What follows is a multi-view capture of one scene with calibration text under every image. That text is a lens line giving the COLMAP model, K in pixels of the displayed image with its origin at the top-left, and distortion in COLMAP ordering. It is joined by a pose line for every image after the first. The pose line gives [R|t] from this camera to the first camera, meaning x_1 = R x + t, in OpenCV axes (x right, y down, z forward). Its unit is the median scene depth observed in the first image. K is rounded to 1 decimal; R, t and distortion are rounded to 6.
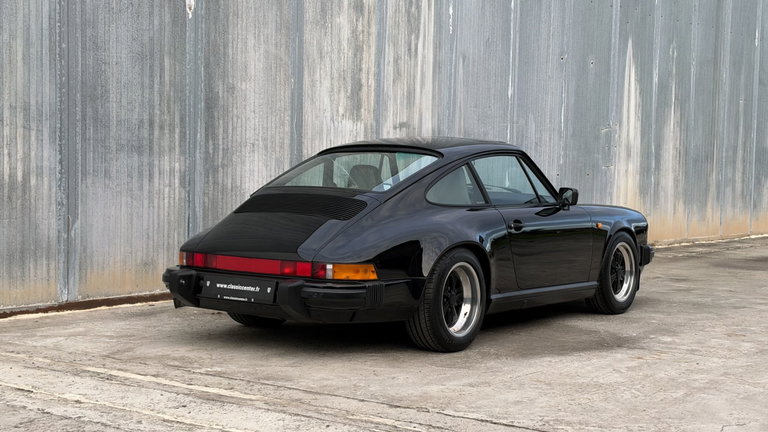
lens RADIAL K [[1238.6, 0, 383.5], [0, 1238.6, 216.1], [0, 0, 1]] dist [0.187206, 0.000000]
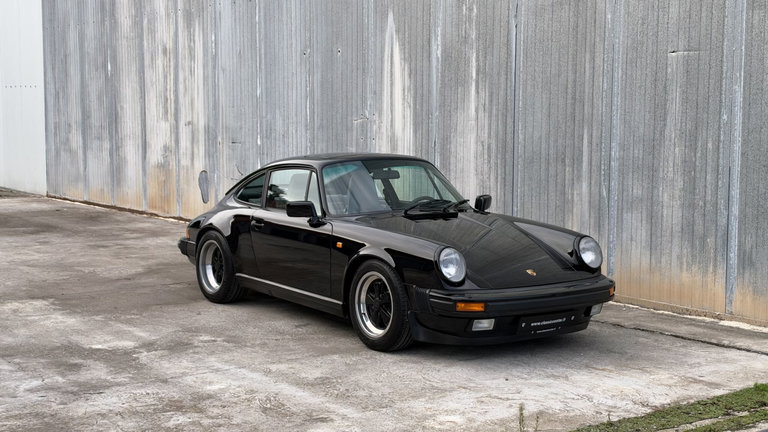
lens RADIAL K [[1094.3, 0, 384.7], [0, 1094.3, 214.9], [0, 0, 1]] dist [0.133616, 0.000000]
pose [[-0.292341, 0.062693, -0.954257, 1.073684], [-0.059244, 0.994745, 0.083502, -0.077907], [0.954477, 0.080945, -0.287091, 1.426920]]
